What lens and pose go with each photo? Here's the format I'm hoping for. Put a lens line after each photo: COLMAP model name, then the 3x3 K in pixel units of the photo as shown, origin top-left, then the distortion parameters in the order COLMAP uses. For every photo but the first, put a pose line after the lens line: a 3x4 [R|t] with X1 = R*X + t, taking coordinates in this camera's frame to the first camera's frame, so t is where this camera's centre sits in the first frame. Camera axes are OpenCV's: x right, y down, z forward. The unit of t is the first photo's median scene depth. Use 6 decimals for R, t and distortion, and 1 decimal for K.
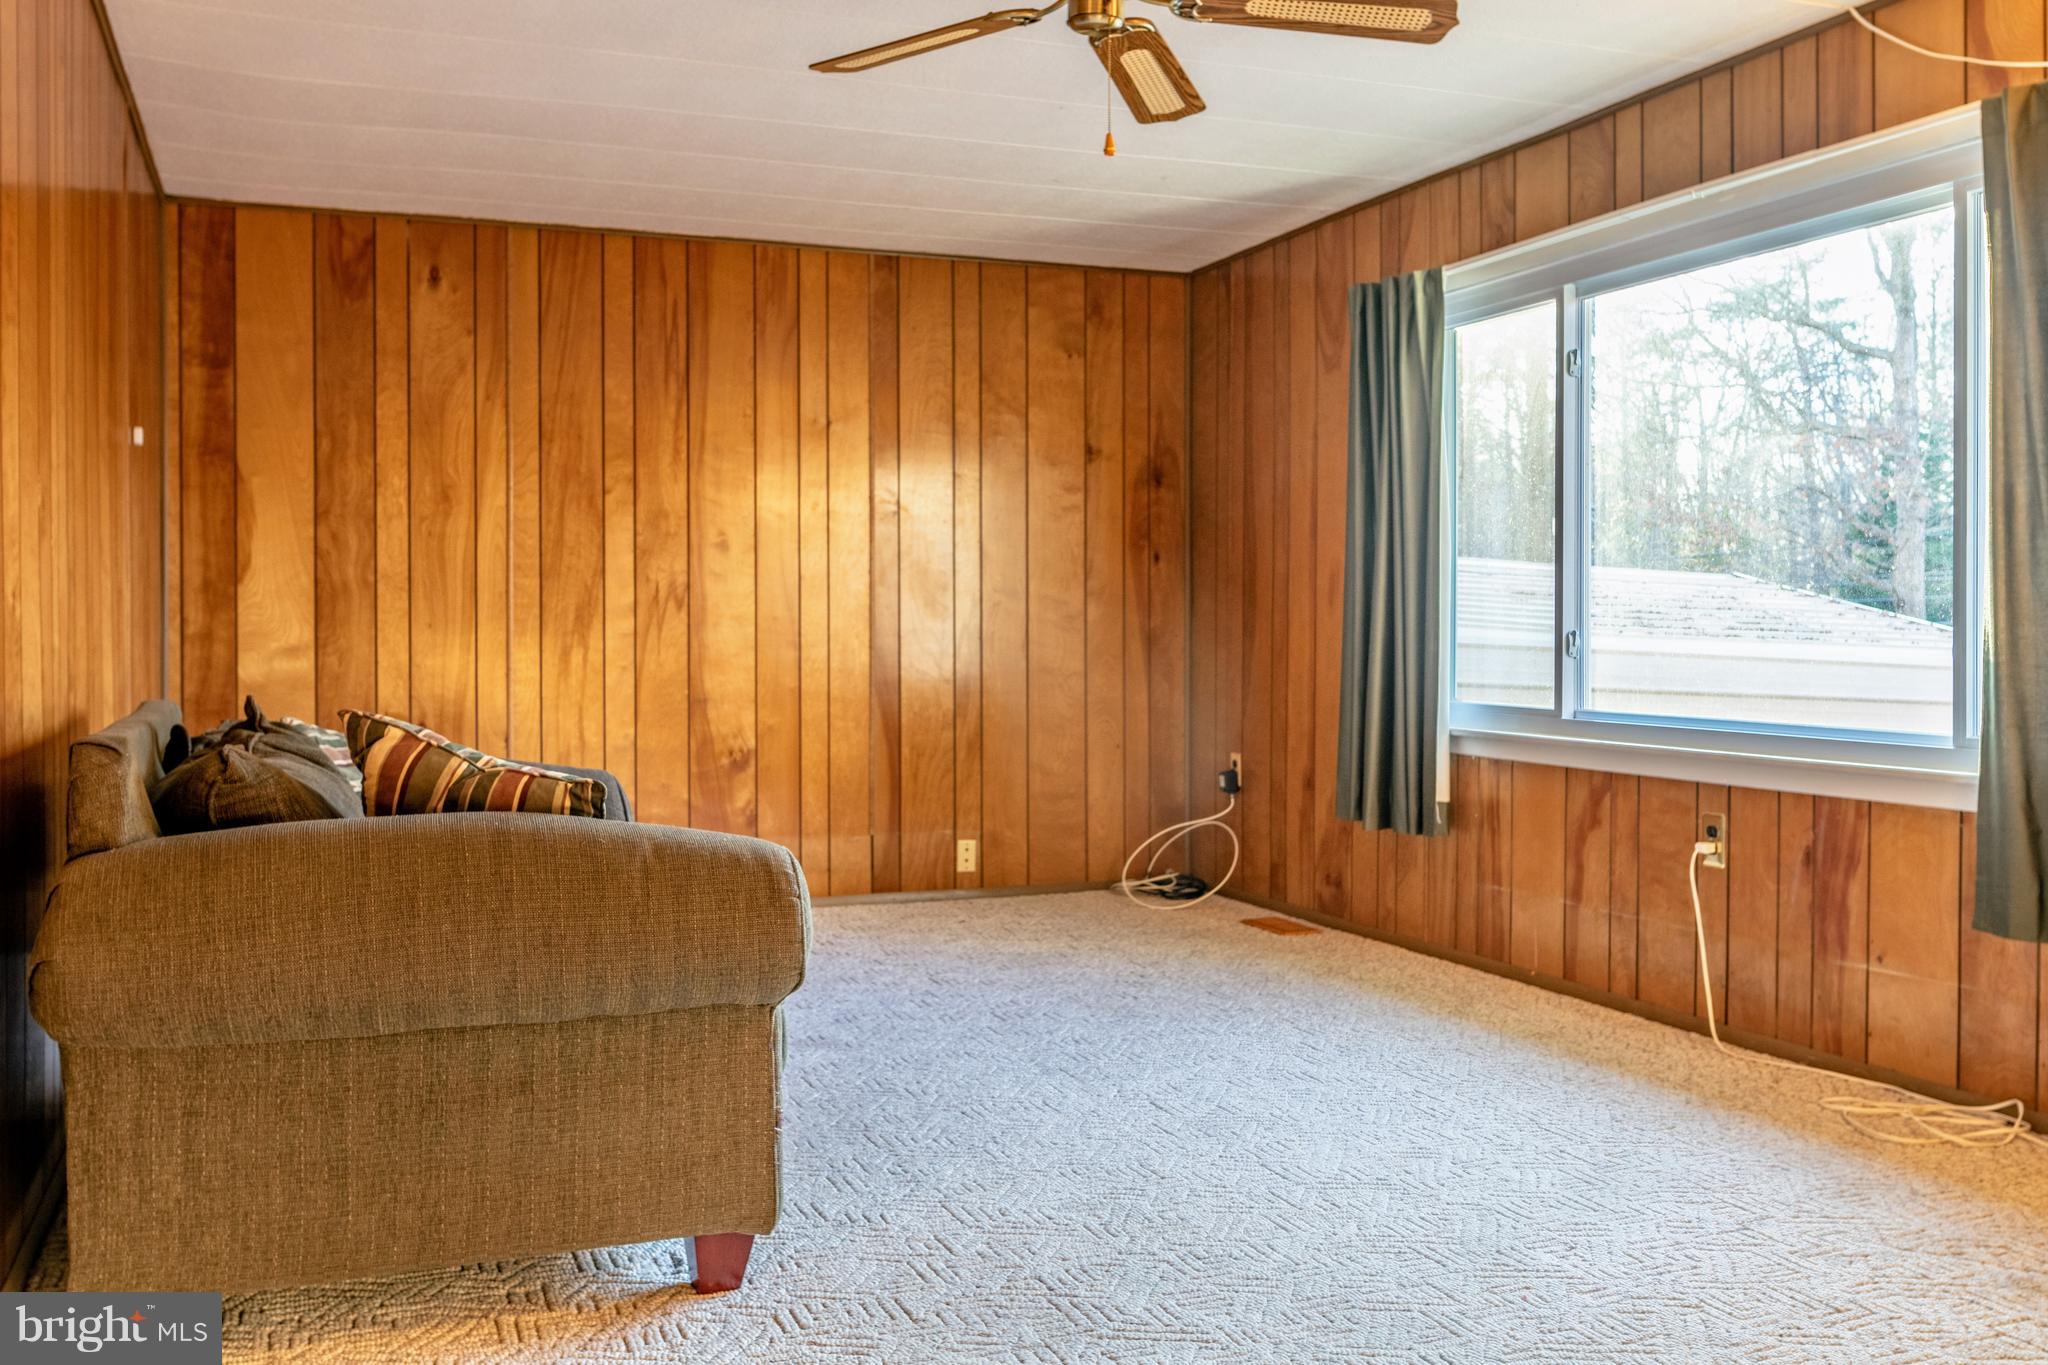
lens RADIAL K [[1817.2, 0, 1030.3], [0, 1817.2, 668.3], [0, 0, 1]] dist [-0.009948, -0.000307]
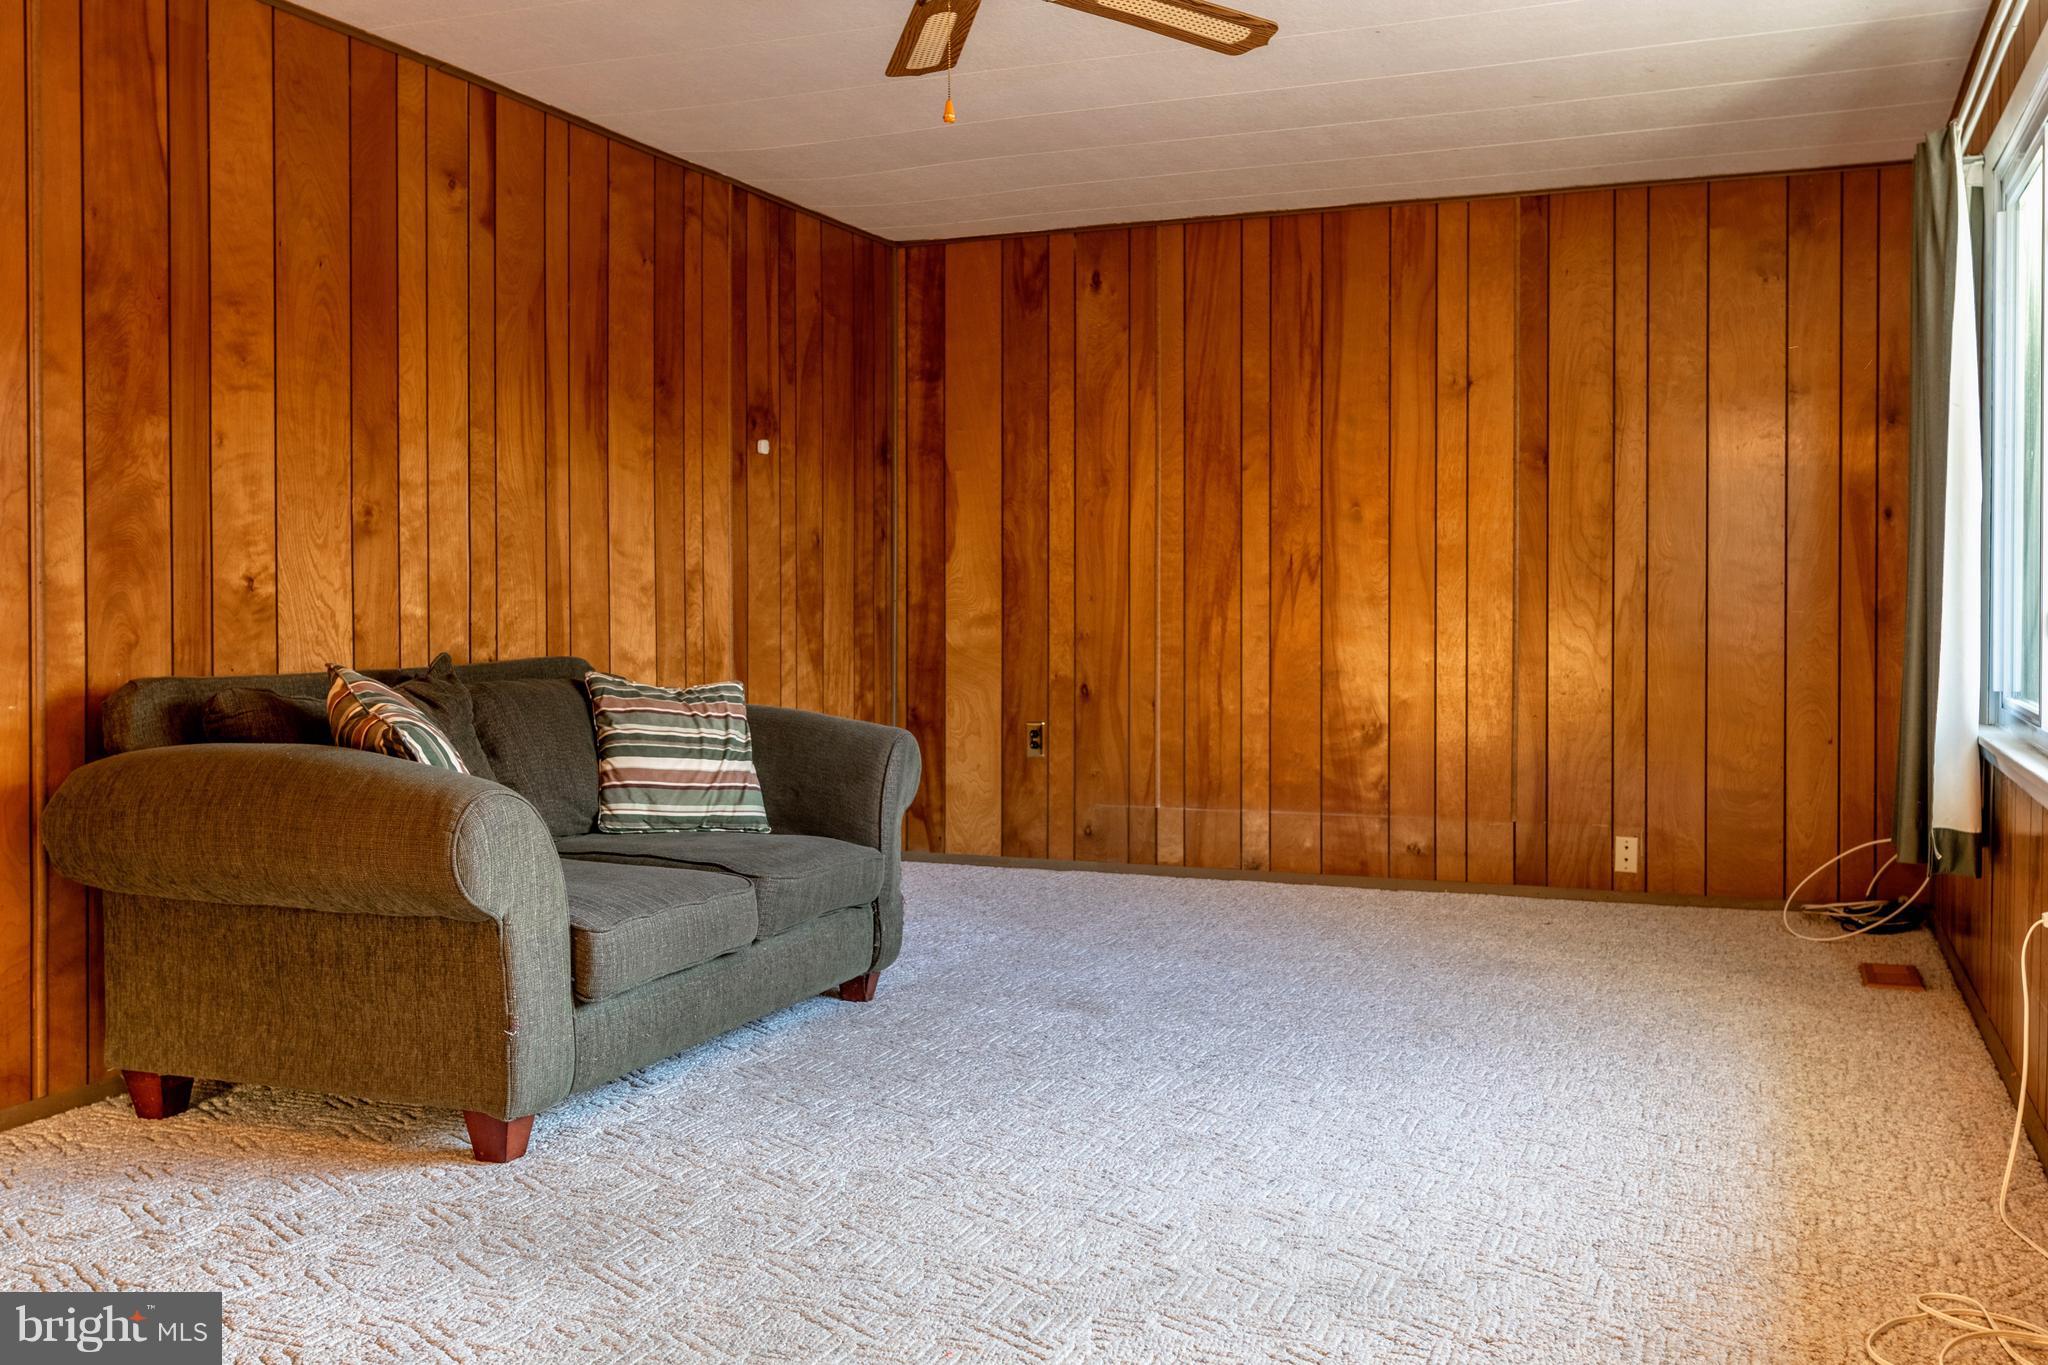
lens RADIAL K [[1817.2, 0, 1027.1], [0, 1817.2, 643.8], [0, 0, 1]] dist [-0.009948, -0.000307]
pose [[0.734424, 0.016809, -0.678483, 0.381348], [-0.013944, 0.999856, 0.009677, -0.005359], [0.678548, 0.002353, 0.734553, 0.156023]]
